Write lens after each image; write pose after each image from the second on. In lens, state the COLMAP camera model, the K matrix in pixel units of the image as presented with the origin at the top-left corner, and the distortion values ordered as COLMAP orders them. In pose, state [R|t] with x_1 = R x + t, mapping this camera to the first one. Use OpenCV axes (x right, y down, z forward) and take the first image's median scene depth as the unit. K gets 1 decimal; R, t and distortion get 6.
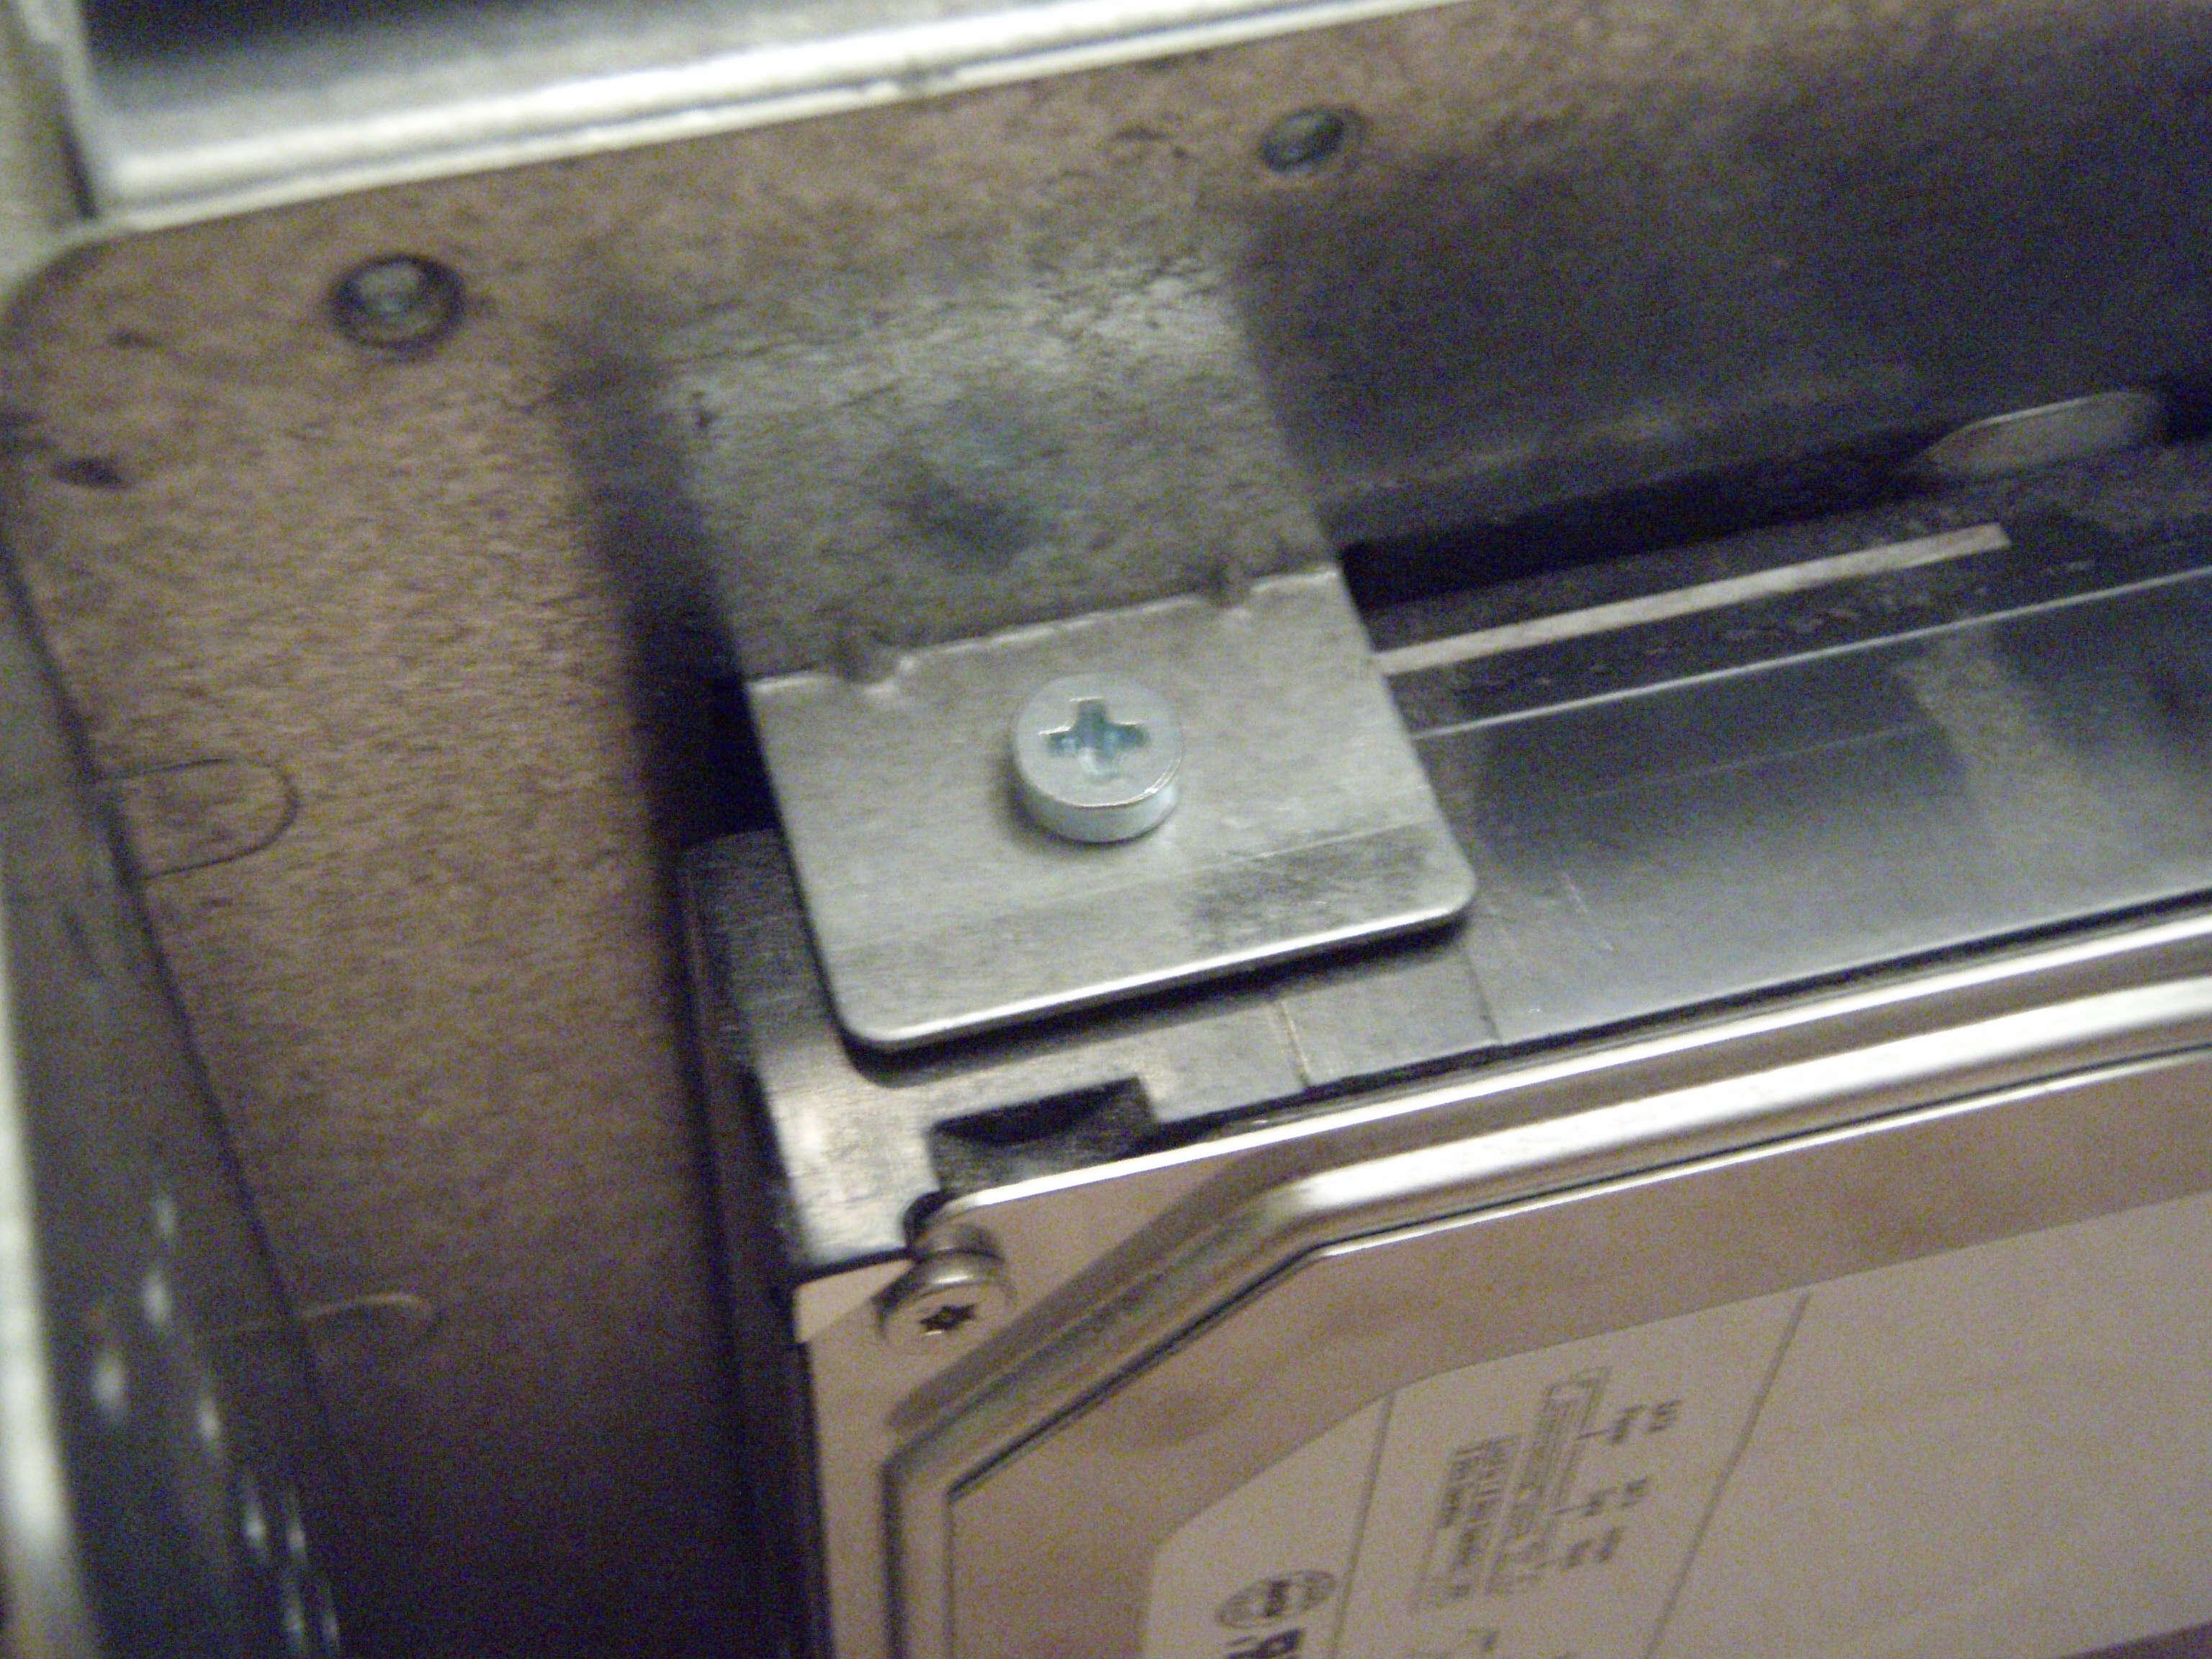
lens RADIAL K [[3313.6, 0, 1105.6], [0, 3313.6, 763.6], [0, 0, 1]] dist [0.026926, 0.055902]
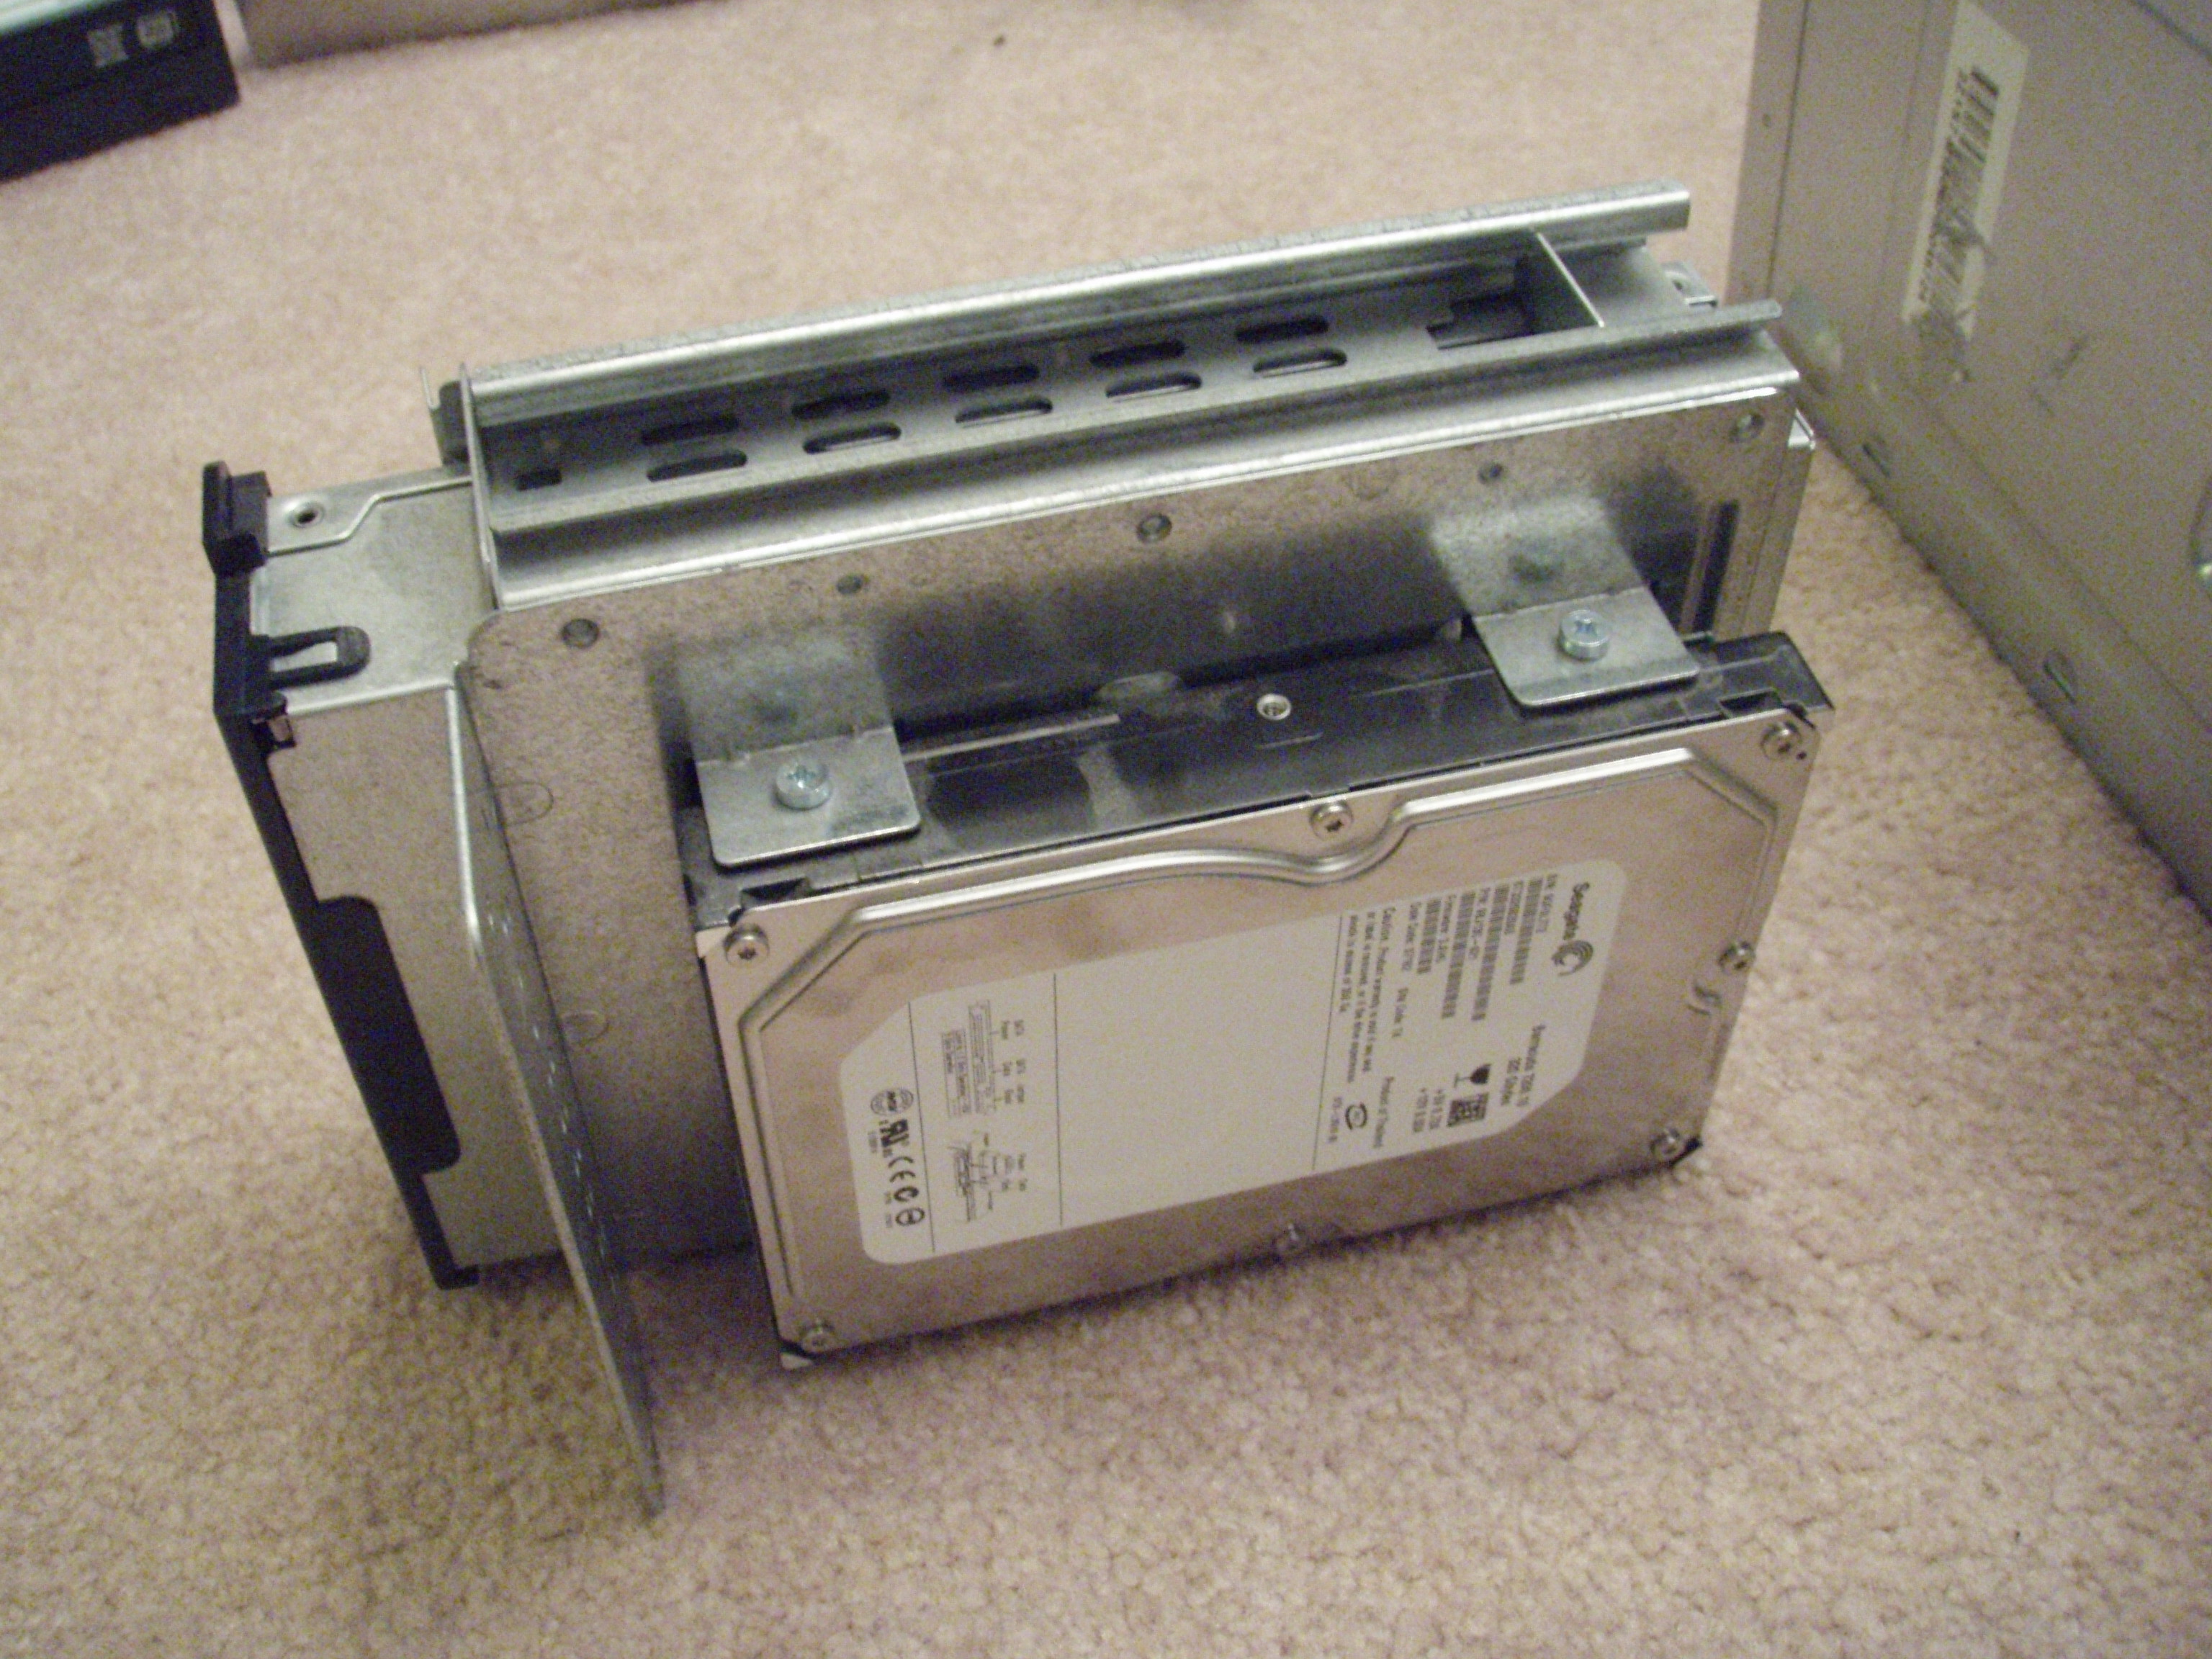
lens RADIAL K [[2387.6, 0, 1106.9], [0, 2387.6, 924.6], [0, 0, 1]] dist [-0.252382, 0.379061]
pose [[0.999300, -0.002106, -0.037351, 0.358223], [-0.000486, 0.997598, -0.069265, 0.280018], [0.037407, 0.069235, 0.996899, -1.179029]]
